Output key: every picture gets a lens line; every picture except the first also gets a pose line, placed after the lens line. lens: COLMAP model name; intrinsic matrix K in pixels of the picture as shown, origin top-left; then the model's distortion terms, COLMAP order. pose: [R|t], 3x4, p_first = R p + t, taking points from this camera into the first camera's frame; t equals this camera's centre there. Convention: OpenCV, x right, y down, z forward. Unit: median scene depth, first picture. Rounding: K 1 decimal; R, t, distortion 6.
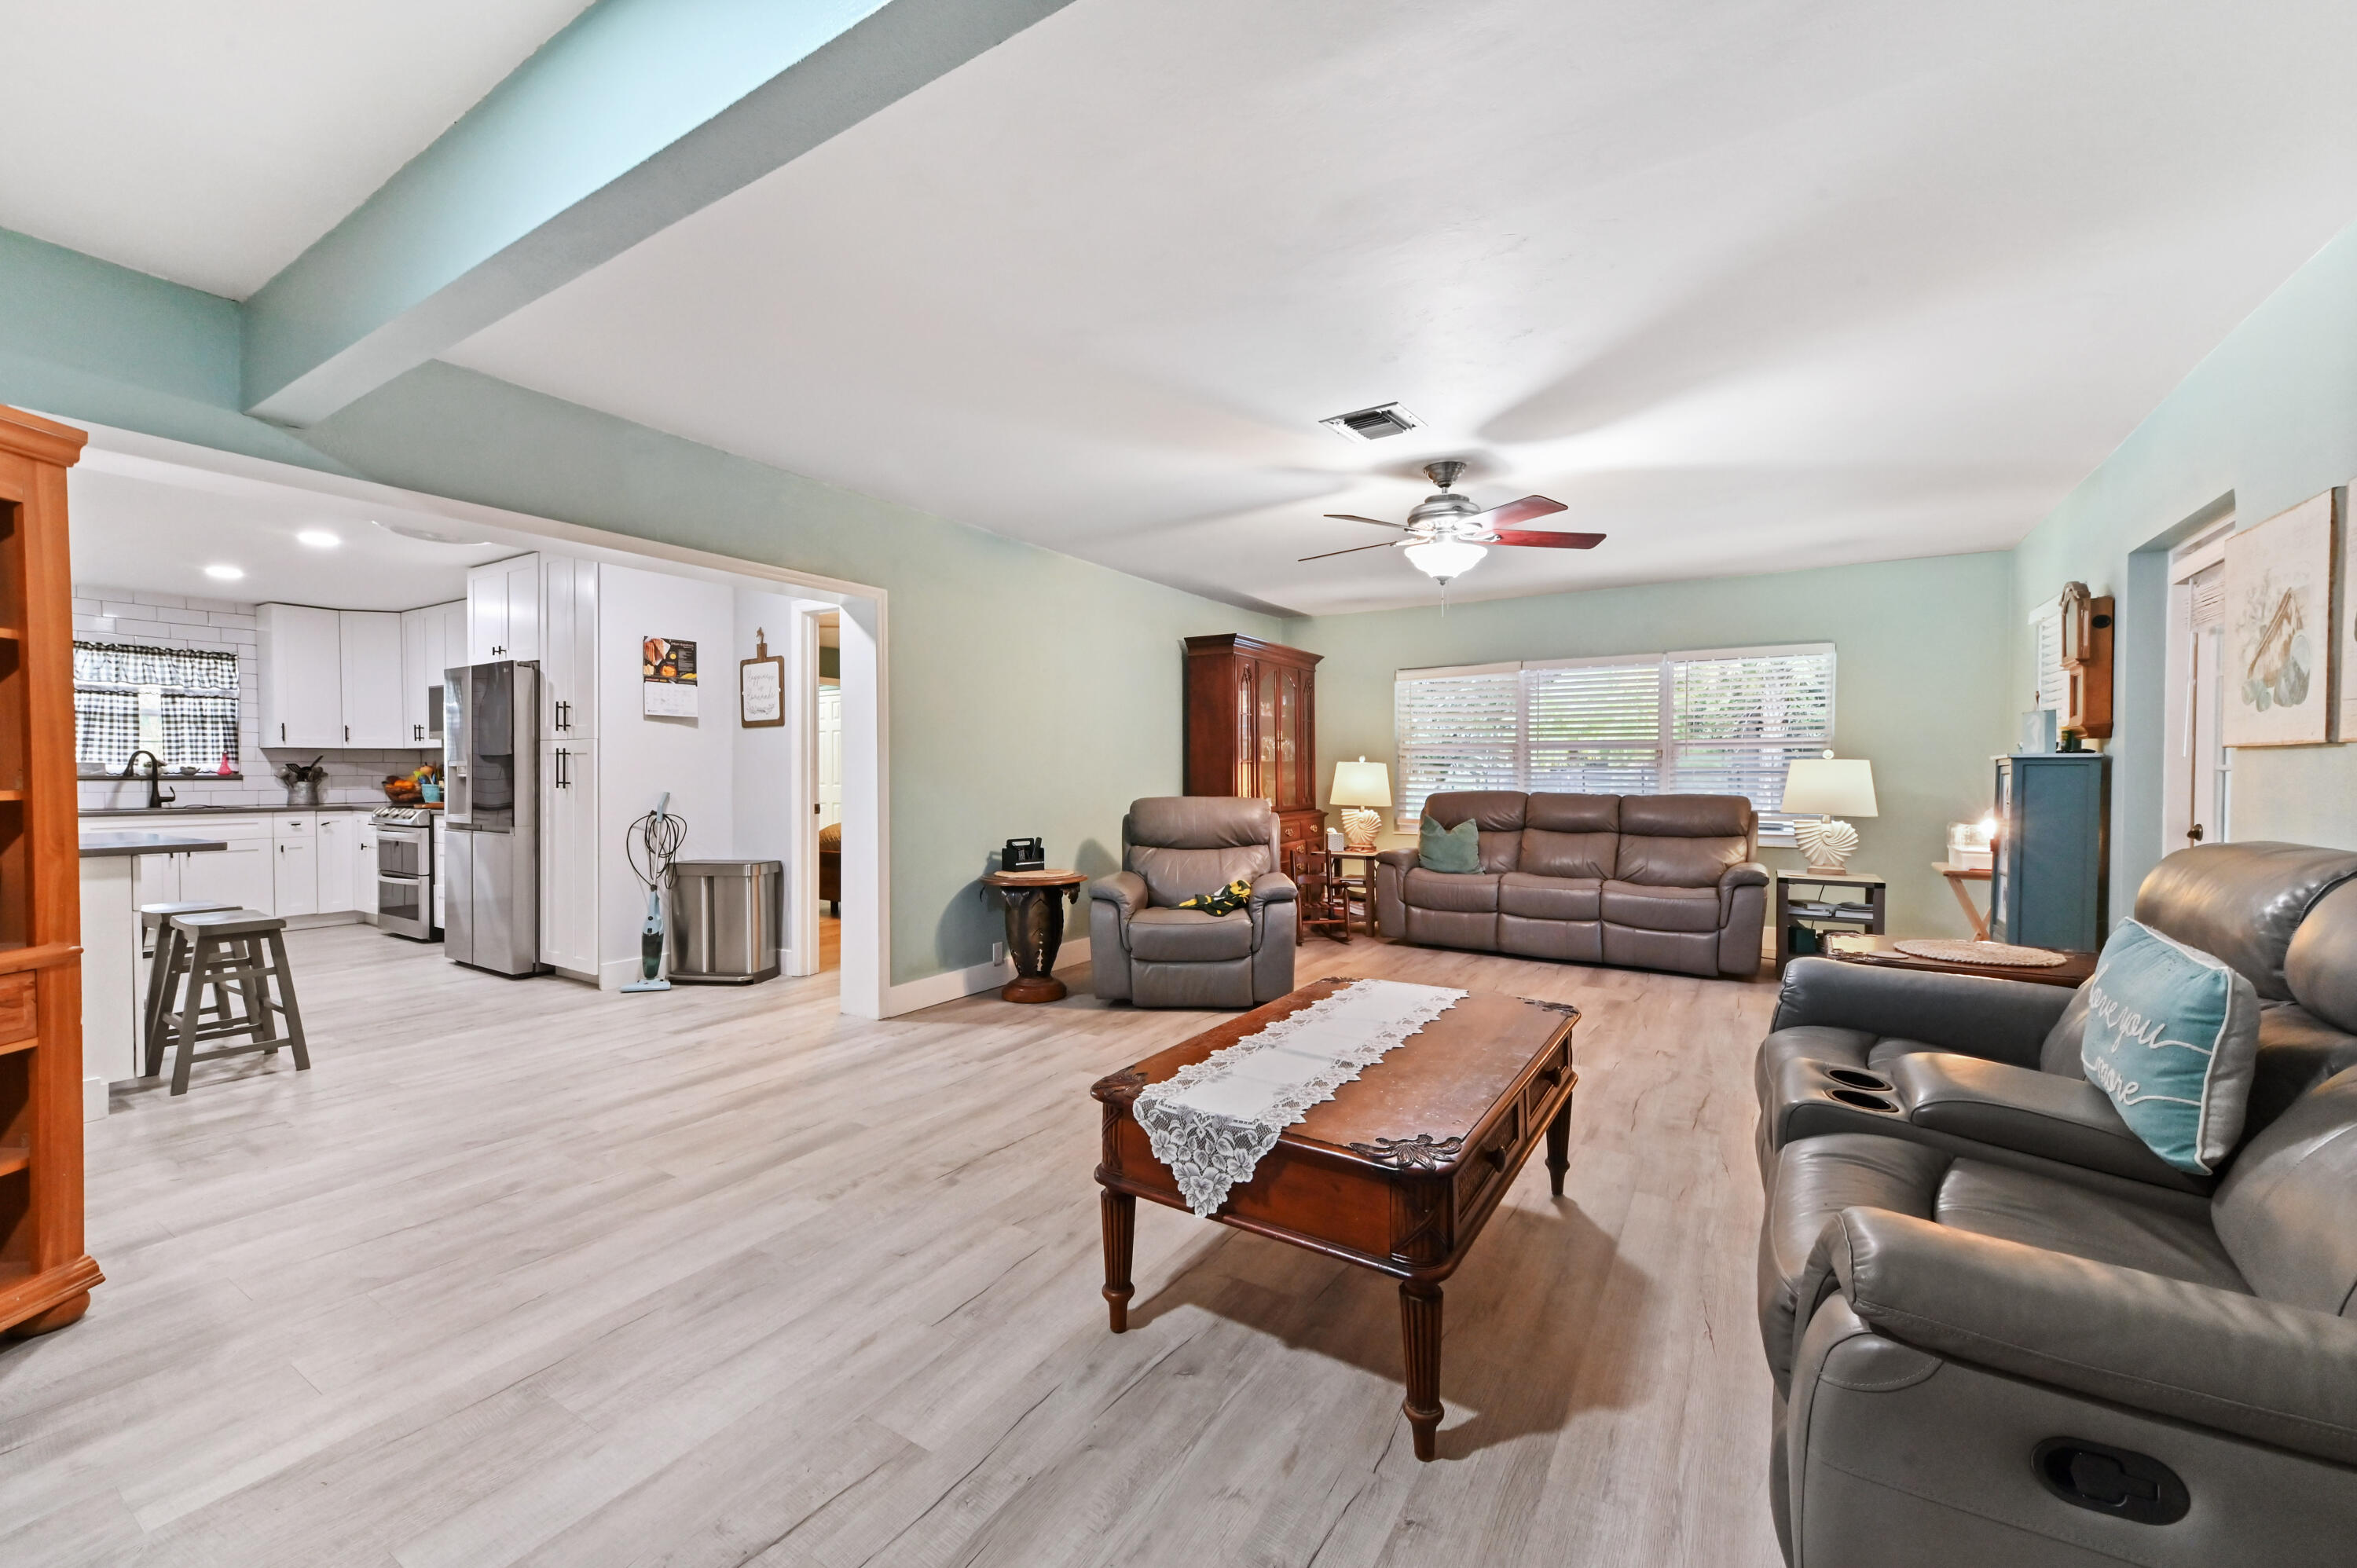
lens RADIAL K [[919.8, 0, 1175.5], [0, 919.8, 793.0], [0, 0, 1]] dist [0.015357, 0.000648]
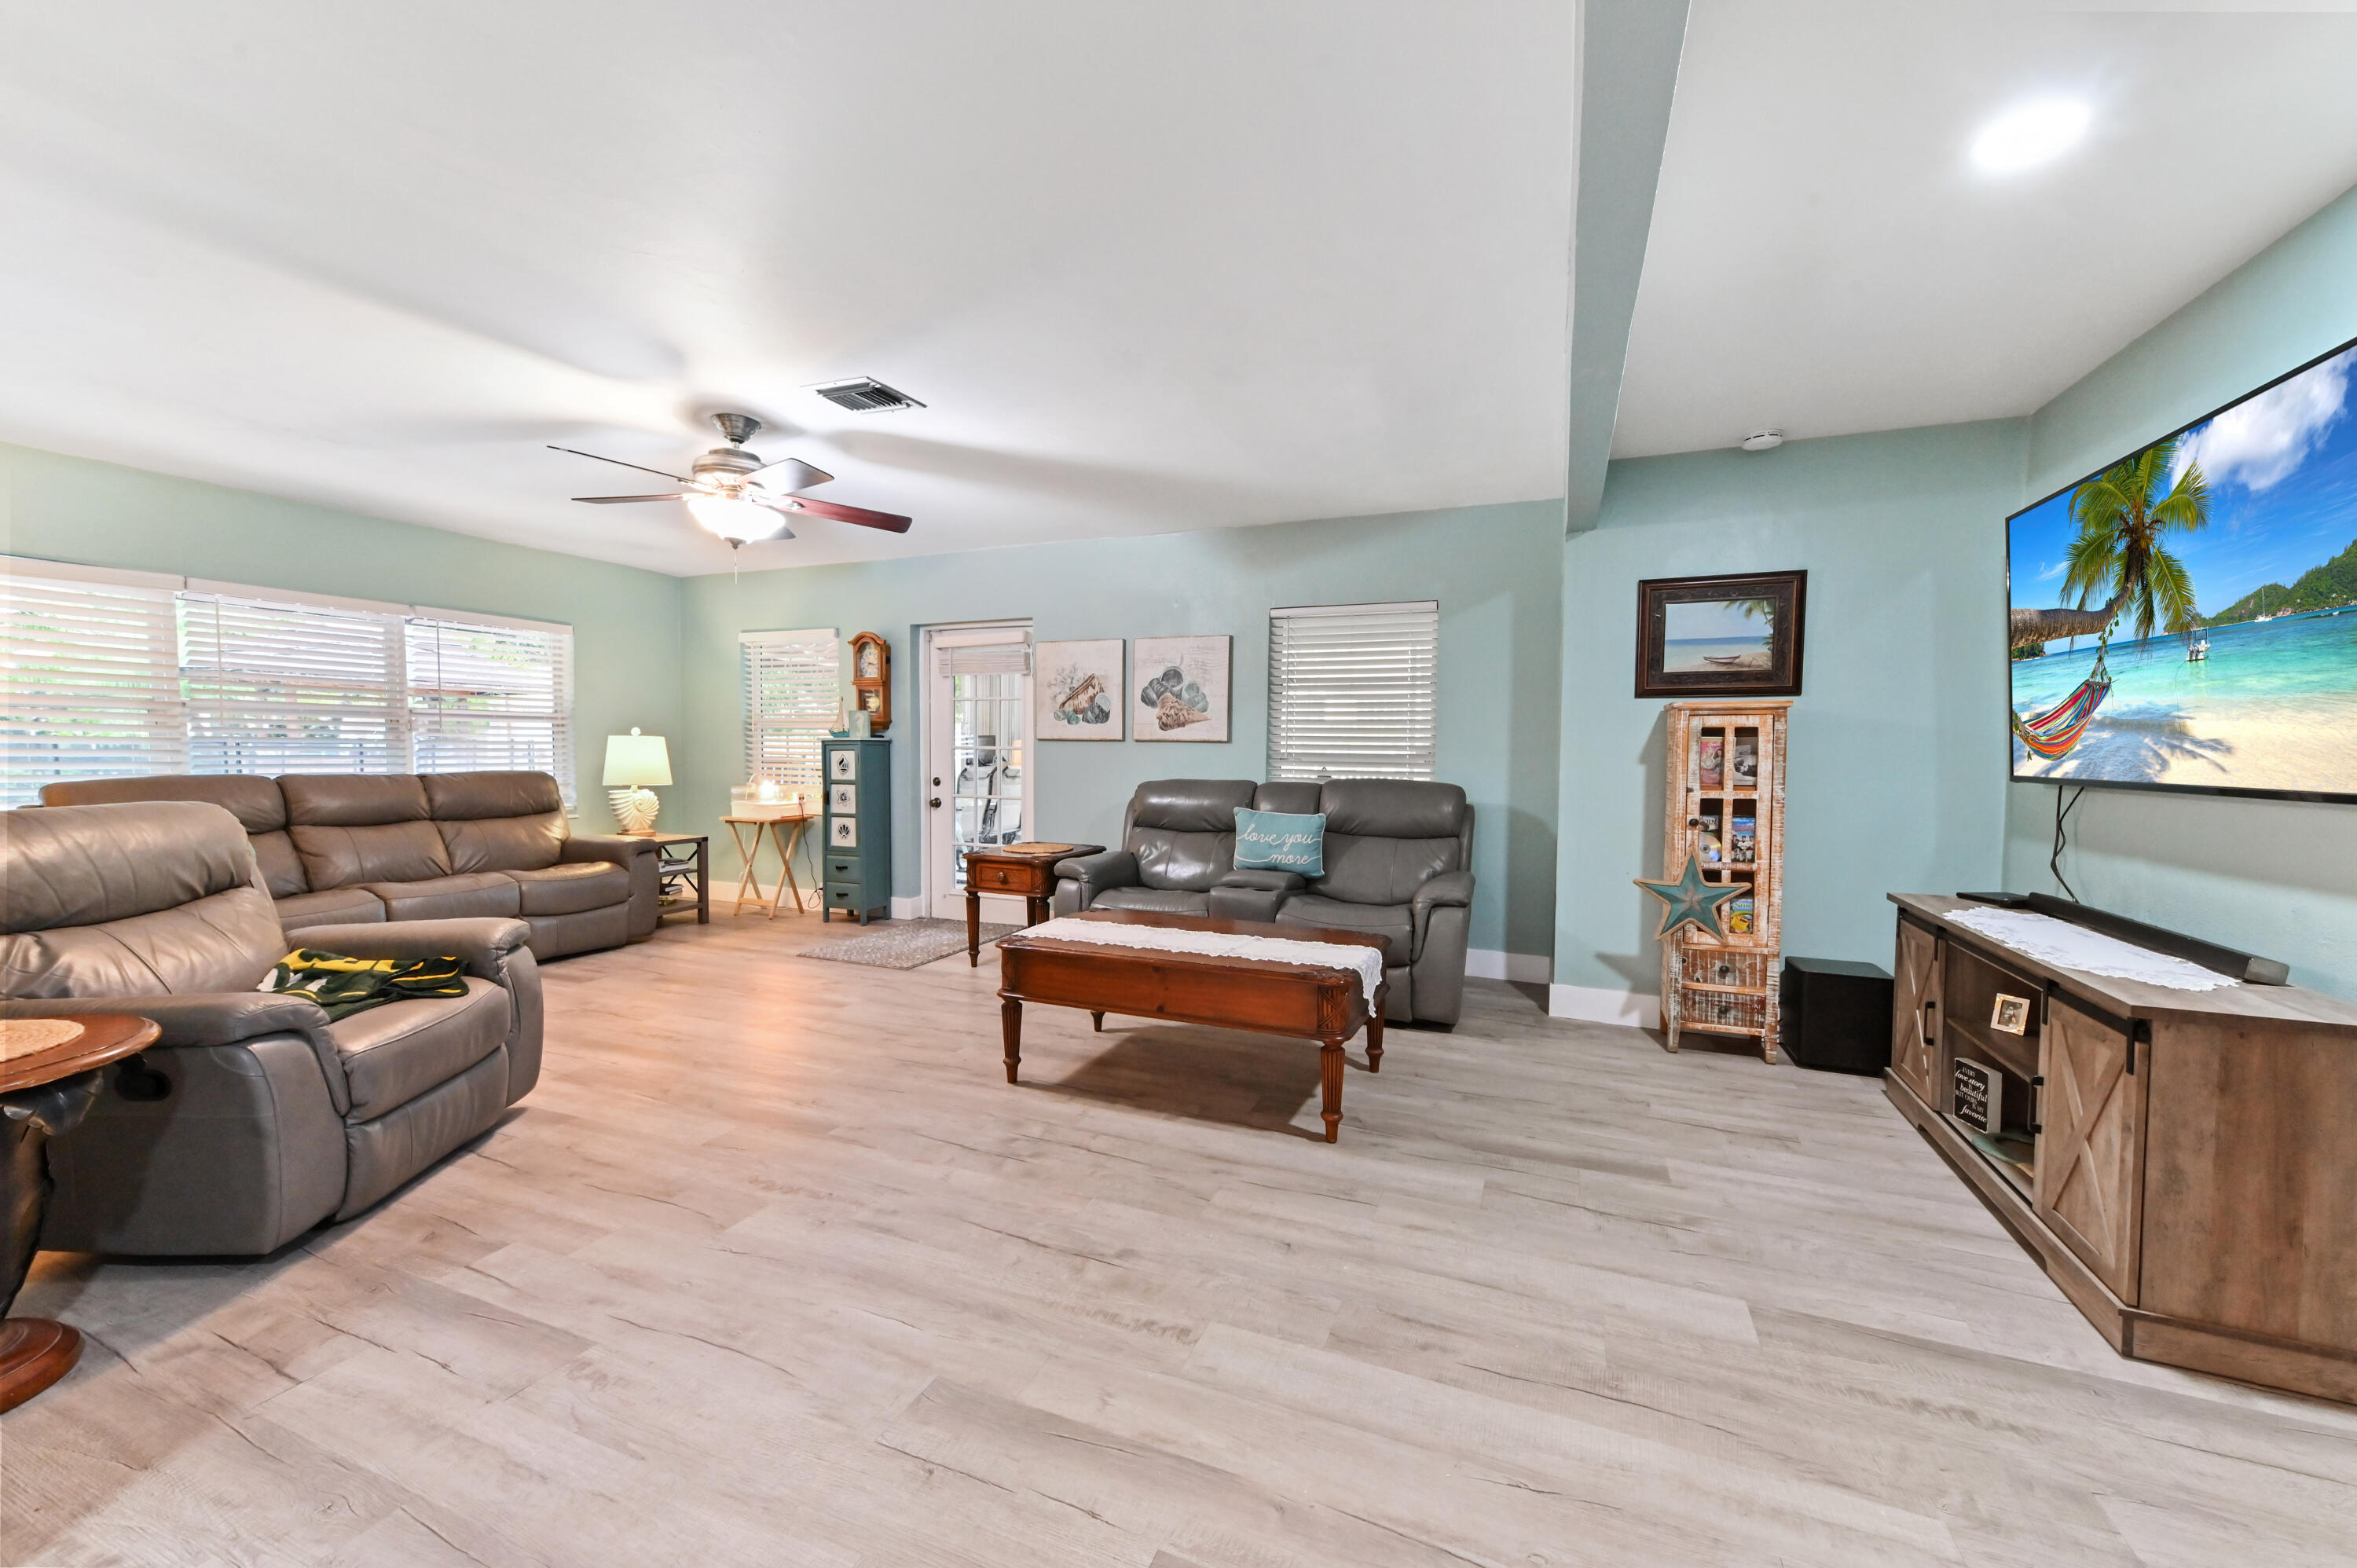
lens RADIAL K [[919.8, 0, 1178.7], [0, 919.8, 786.9], [0, 0, 1]] dist [0.015357, 0.000648]
pose [[-0.170824, -0.046126, 0.984221, -0.976308], [0.015402, 0.998657, 0.049476, -0.037587], [-0.985181, 0.023611, -0.169884, 1.005851]]
